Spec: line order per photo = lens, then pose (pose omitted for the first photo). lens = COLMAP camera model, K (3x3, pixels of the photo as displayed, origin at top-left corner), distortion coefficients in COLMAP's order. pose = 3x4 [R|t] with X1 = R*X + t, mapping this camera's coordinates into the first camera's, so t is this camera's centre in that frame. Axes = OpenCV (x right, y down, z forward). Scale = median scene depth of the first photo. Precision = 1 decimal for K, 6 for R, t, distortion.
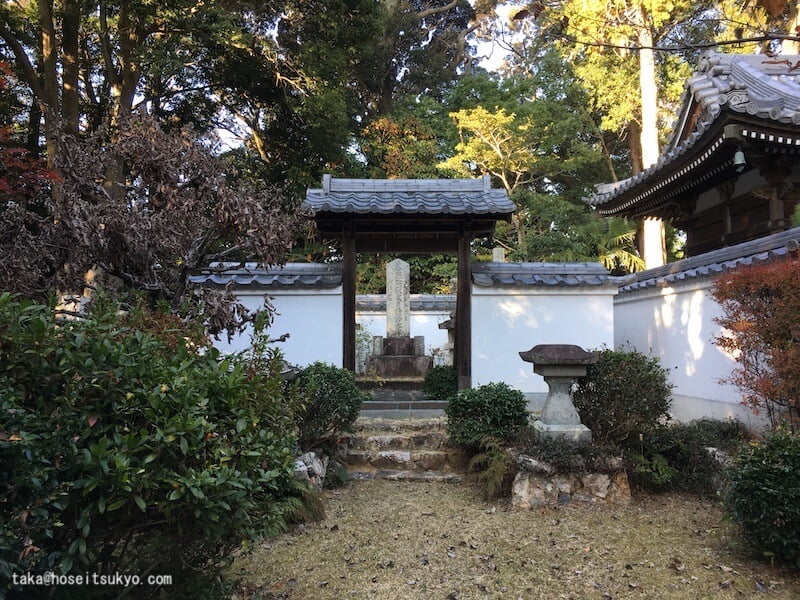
lens RADIAL K [[660.1, 0, 400.2], [0, 660.1, 300.8], [0, 0, 1]] dist [0.030740, -0.016072]
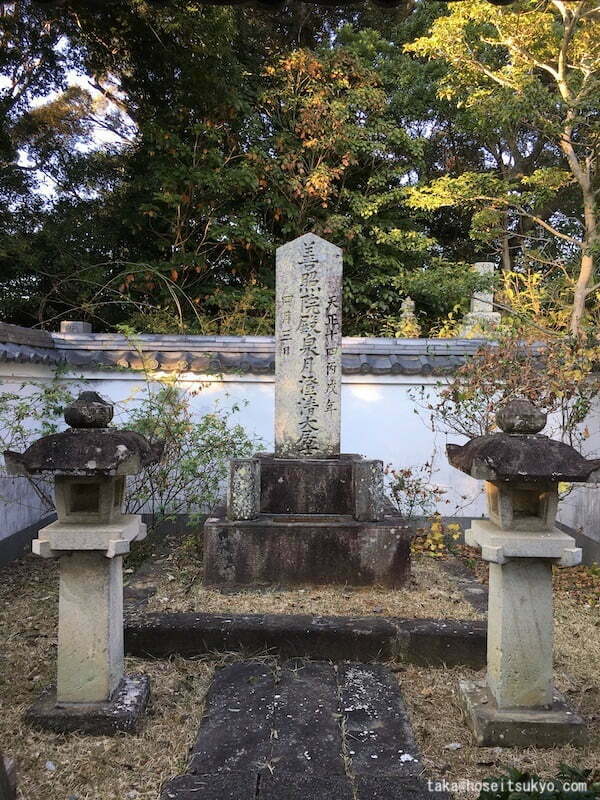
lens RADIAL K [[663.0, 0, 302.9], [0, 663.0, 399.9], [0, 0, 1]] dist [0.006930, 0.002587]
pose [[0.999434, 0.017925, -0.028453, 0.004087], [-0.015506, 0.996423, 0.083075, -0.004549], [0.029840, -0.082586, 0.996137, 0.591366]]
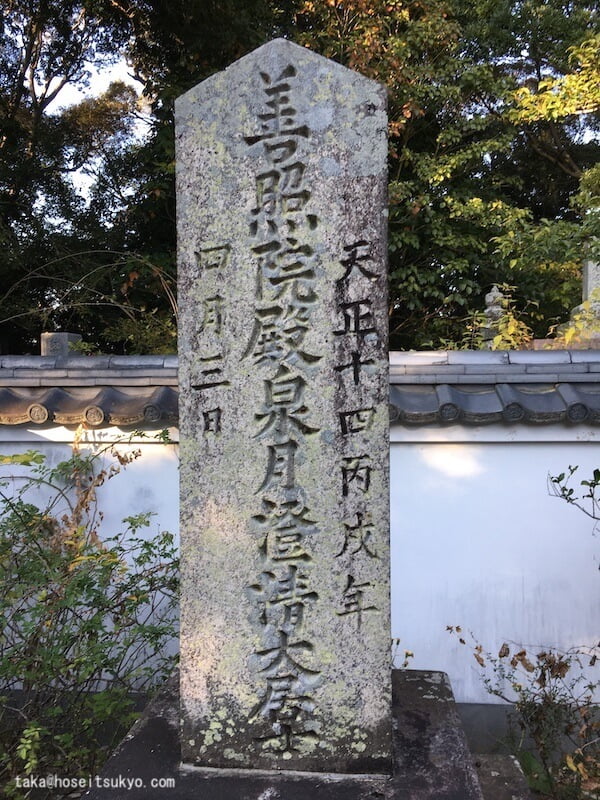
lens RADIAL K [[660.1, 0, 293.3], [0, 660.1, 399.9], [0, 0, 1]] dist [0.030740, -0.016072]
pose [[0.989657, -0.000255, -0.143456, 0.013318], [0.011847, 0.996728, 0.079958, -0.012661], [0.142966, -0.080830, 0.986421, 0.816186]]
